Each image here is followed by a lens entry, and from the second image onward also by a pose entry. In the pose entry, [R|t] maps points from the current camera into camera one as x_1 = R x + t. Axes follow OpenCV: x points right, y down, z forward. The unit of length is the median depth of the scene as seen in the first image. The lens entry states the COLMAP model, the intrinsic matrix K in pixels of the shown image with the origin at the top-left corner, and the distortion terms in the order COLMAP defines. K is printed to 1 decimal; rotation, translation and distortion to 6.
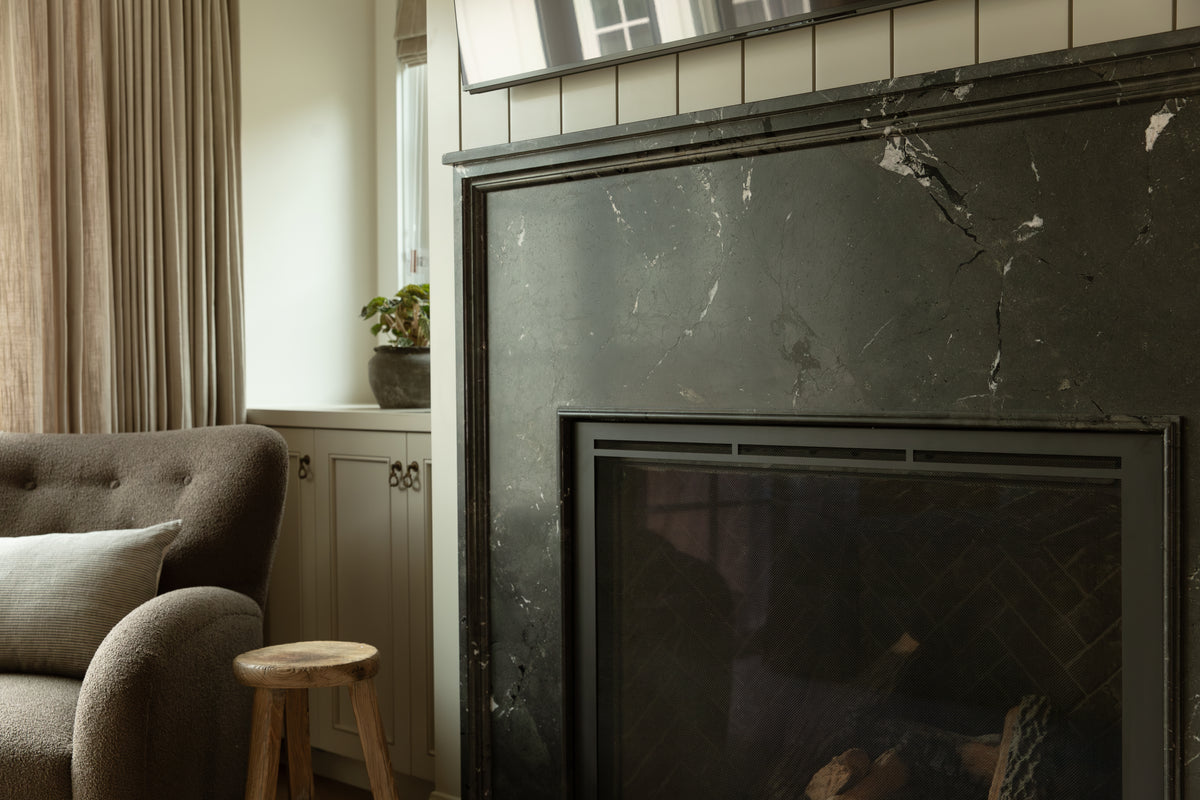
lens RADIAL K [[1417.1, 0, 593.2], [0, 1417.1, 405.1], [0, 0, 1]] dist [0.006422, 0.000000]
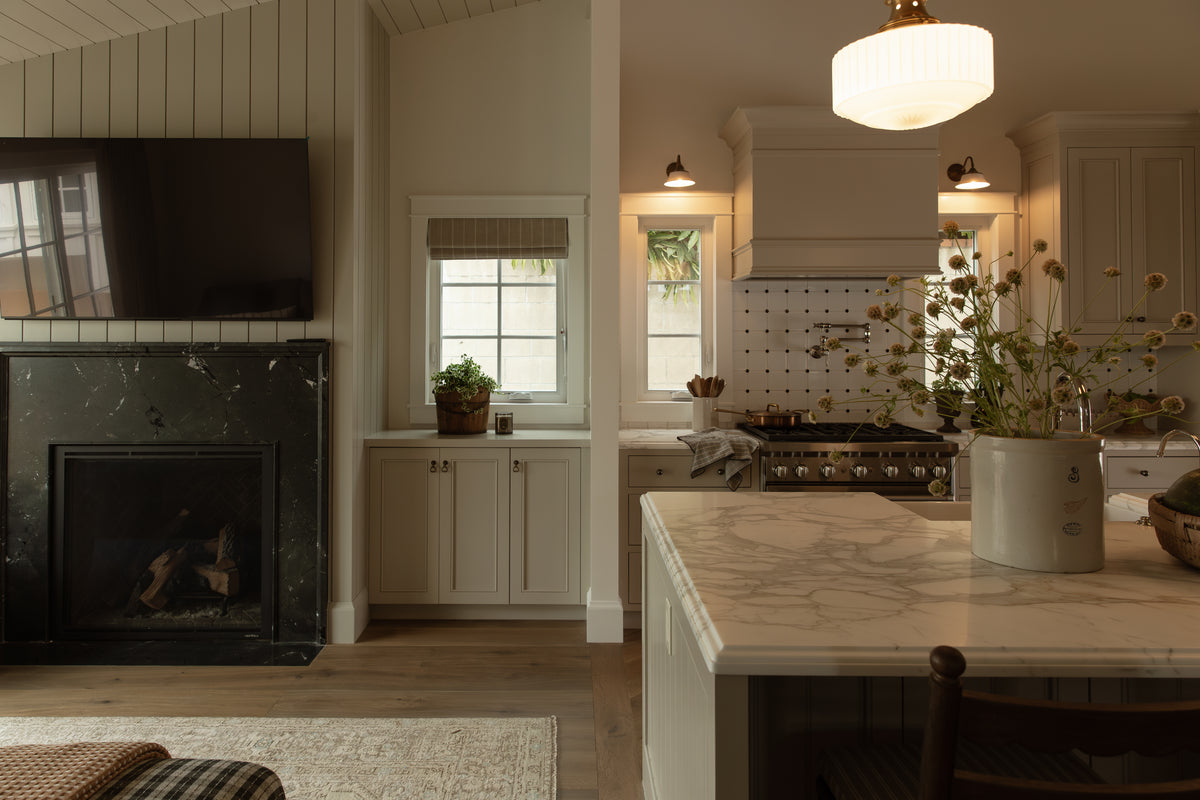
lens RADIAL K [[817.9, 0, 579.0], [0, 817.9, 330.2], [0, 0, 1]] dist [0.016652, -0.009866]
pose [[0.728559, 0.020187, 0.684686, -0.359303], [0.009856, 0.999153, -0.039945, -0.134879], [-0.684912, 0.035851, 0.727743, -0.821177]]
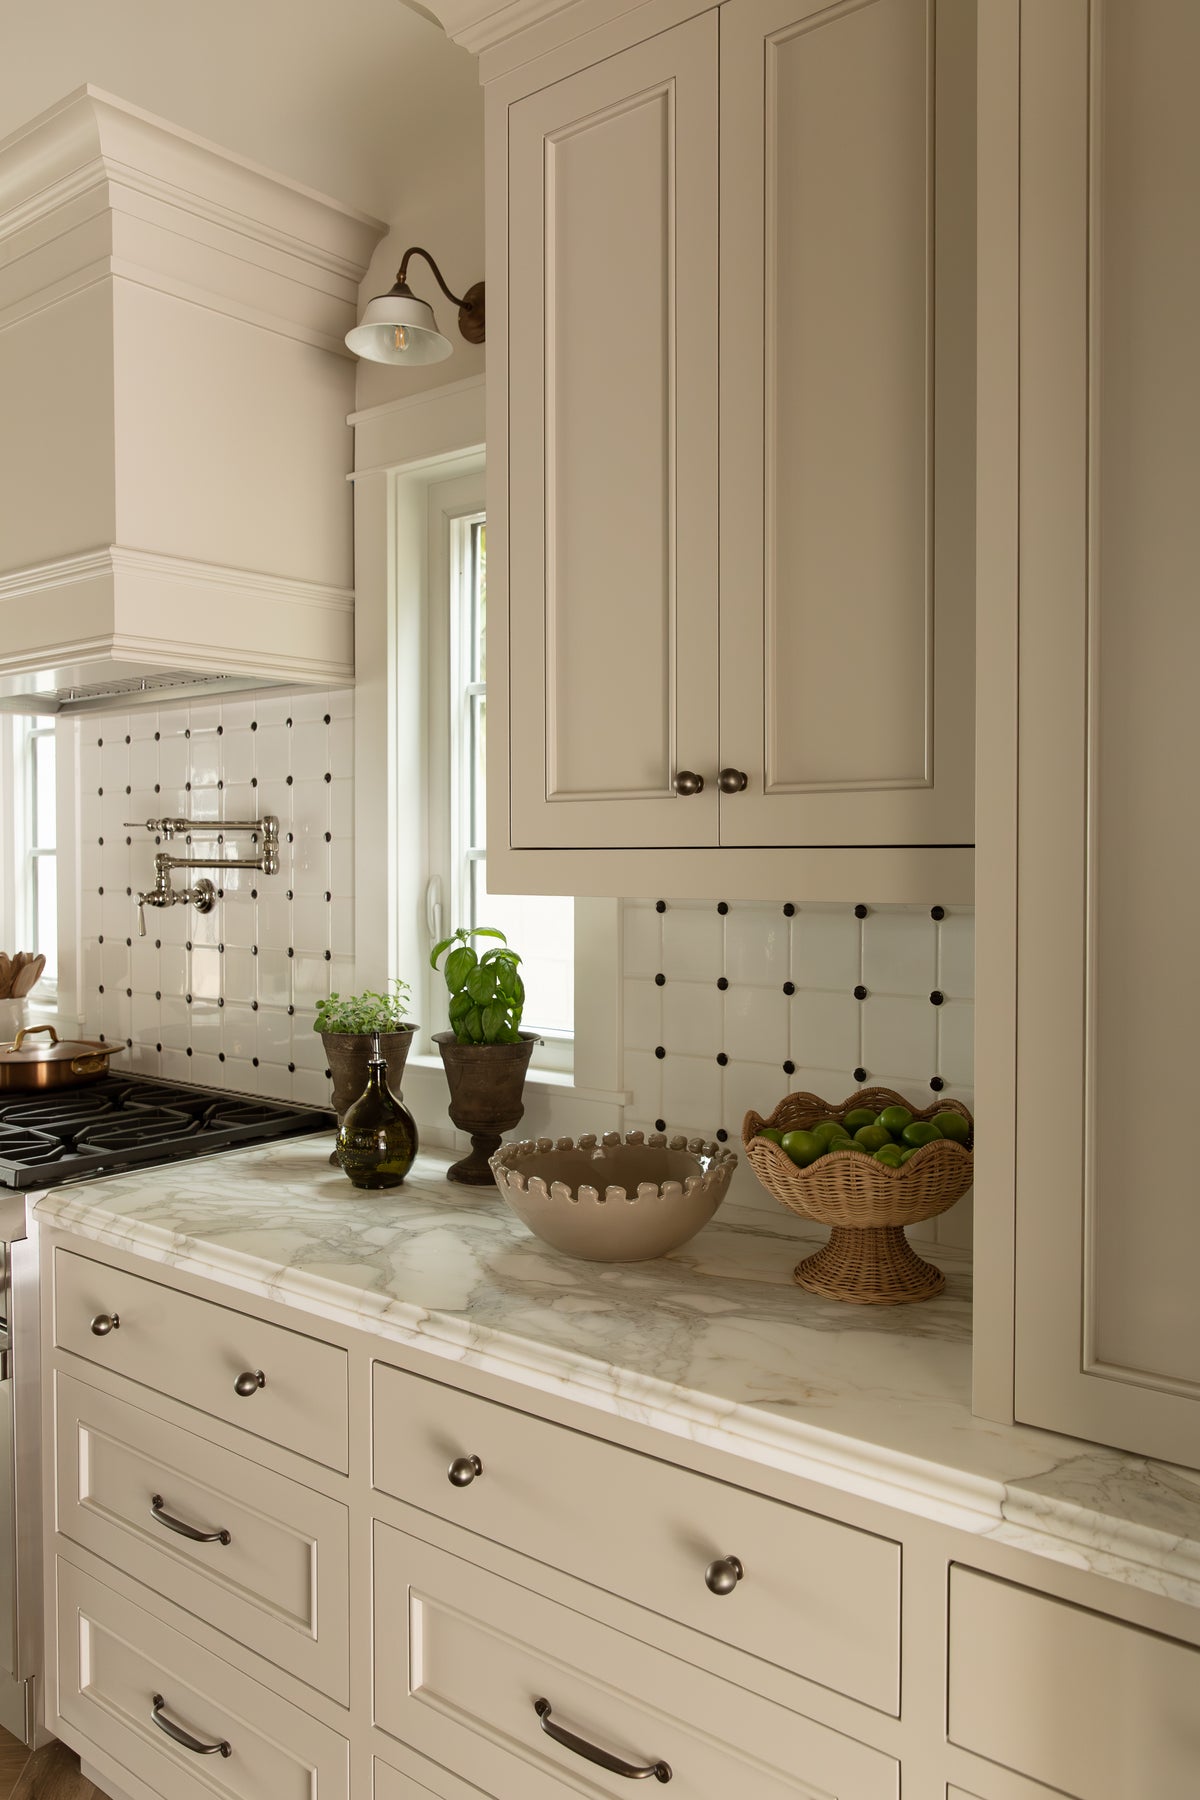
lens RADIAL K [[1352.6, 0, 562.1], [0, 1352.6, 883.1], [0, 0, 1]] dist [0.003030, -0.008274]
pose [[0.997820, 0.009290, 0.065334, 1.522057], [-0.009044, 0.999951, -0.004047, -0.163213], [-0.065369, 0.003447, 0.997855, -0.994430]]
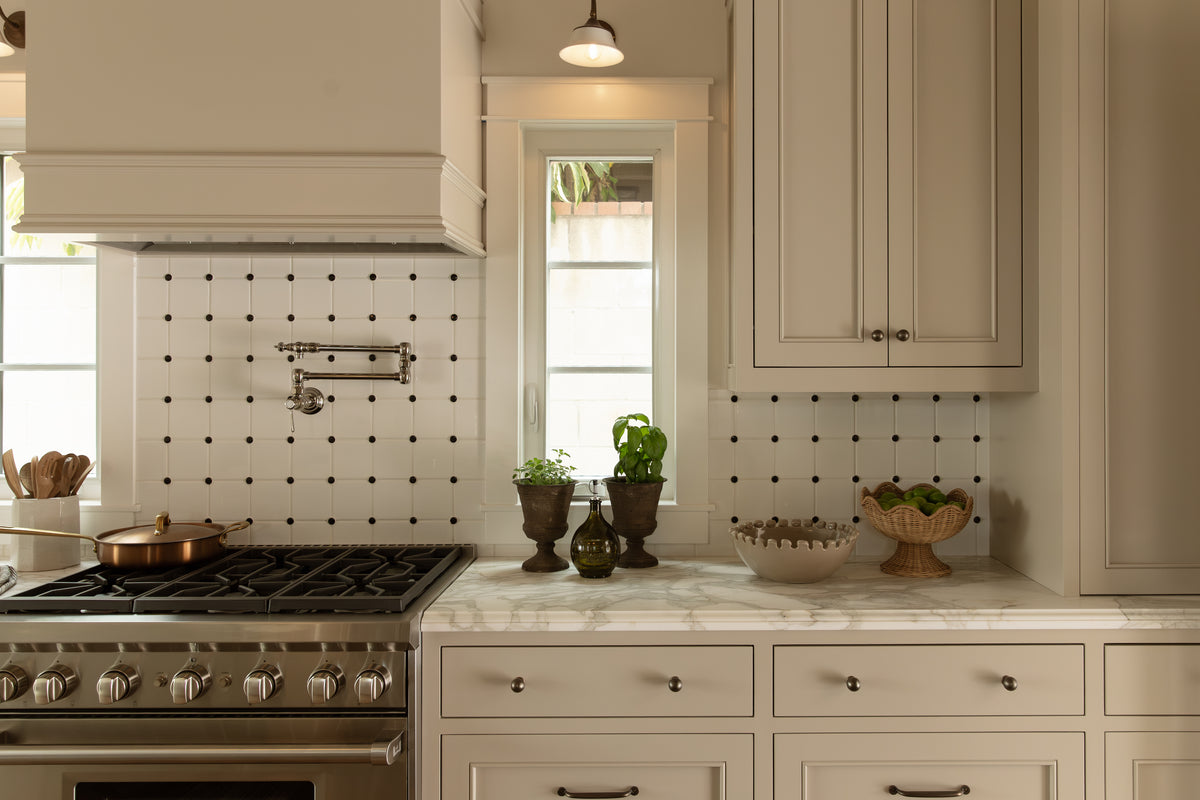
lens RADIAL K [[987.9, 0, 683.1], [0, 987.9, 361.0], [0, 0, 1]] dist [0.015502, -0.008053]
pose [[0.716483, 0.015099, 0.697442, 0.826820], [0.009192, 0.999475, -0.031081, -0.160706], [-0.697544, 0.028680, 0.715967, -0.917595]]
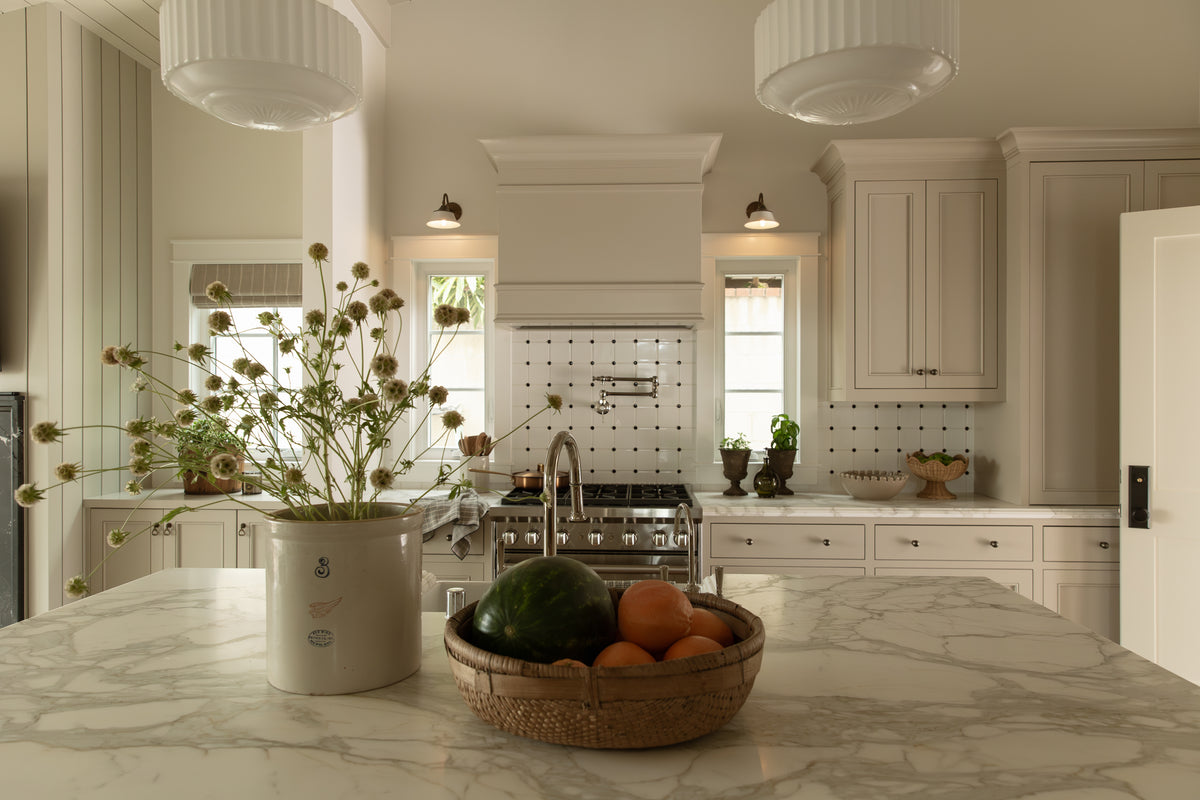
lens RADIAL K [[817.9, 0, 605.4], [0, 817.9, 398.4], [0, 0, 1]] dist [0.016652, -0.009866]
pose [[0.756758, 0.009435, 0.653627, 0.186873], [0.007243, 0.999713, -0.022817, -0.133921], [-0.653655, 0.022001, 0.756473, -1.135809]]
